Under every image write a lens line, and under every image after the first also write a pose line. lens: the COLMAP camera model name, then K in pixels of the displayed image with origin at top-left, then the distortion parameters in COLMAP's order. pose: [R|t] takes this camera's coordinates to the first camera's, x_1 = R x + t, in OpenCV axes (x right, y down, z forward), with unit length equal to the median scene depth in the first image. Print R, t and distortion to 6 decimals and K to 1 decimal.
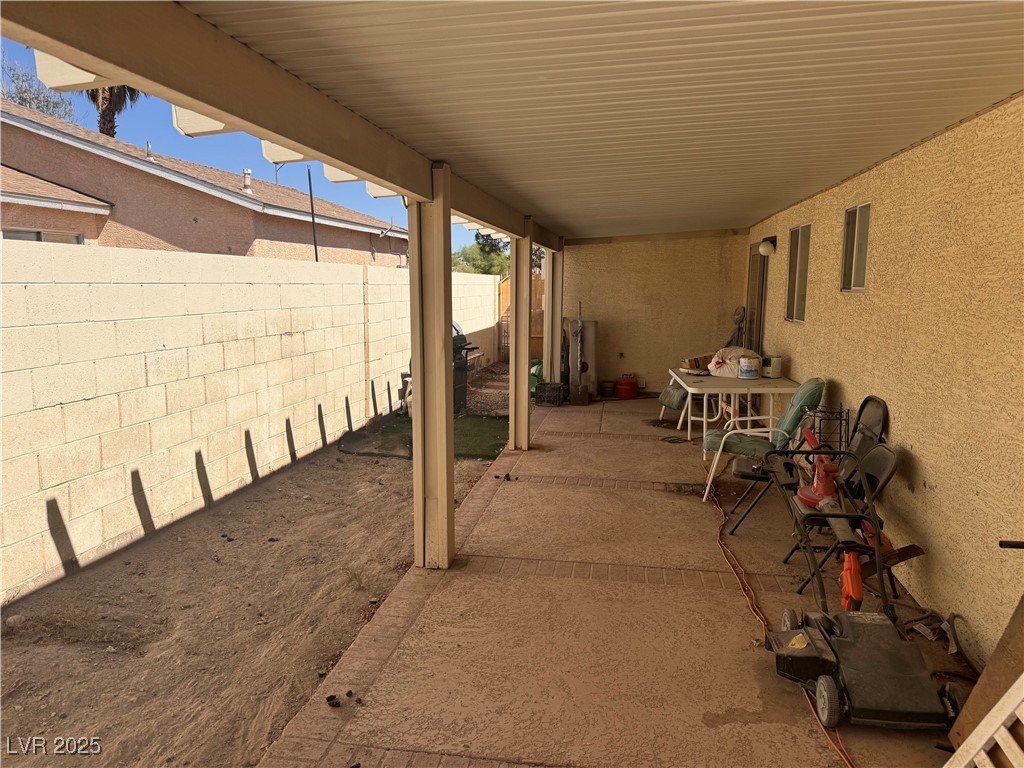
lens RADIAL K [[706.4, 0, 514.7], [0, 706.4, 382.2], [0, 0, 1]] dist [0.125102, -0.186305]
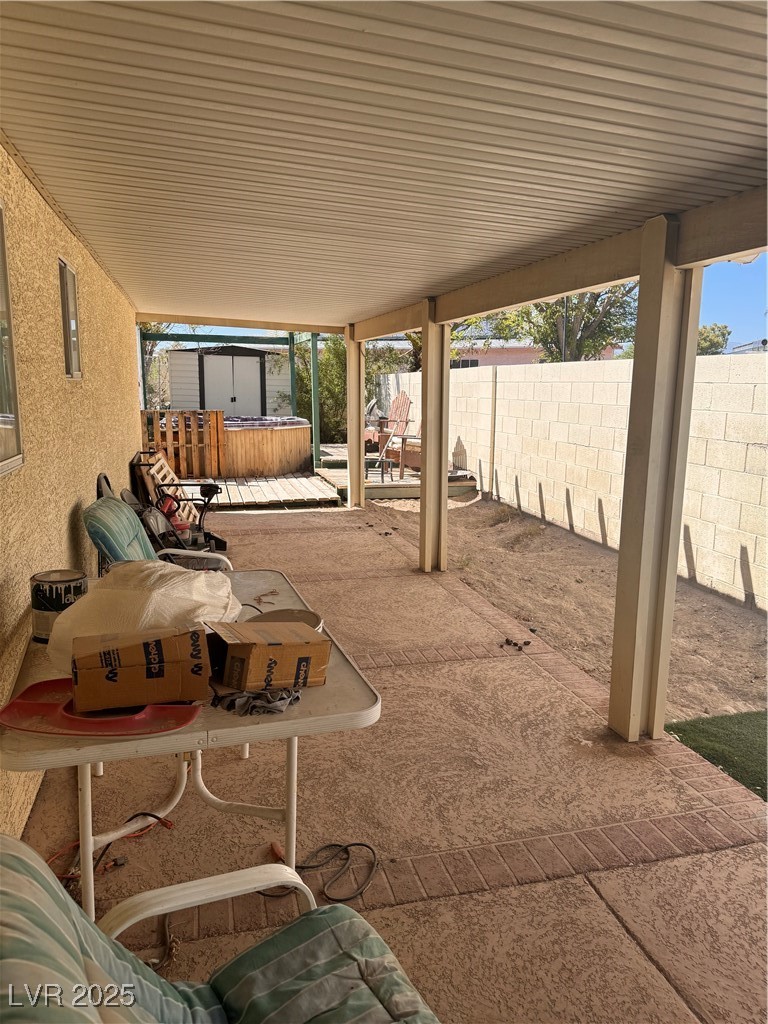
lens RADIAL K [[706.4, 0, 384.0], [0, 706.4, 512.0], [0, 0, 1]] dist [0.125102, -0.186305]
pose [[-0.909565, 0.053179, -0.412145, 0.490113], [-0.079005, 0.951561, 0.297137, -0.244575], [0.407983, 0.302827, -0.861305, 1.852311]]
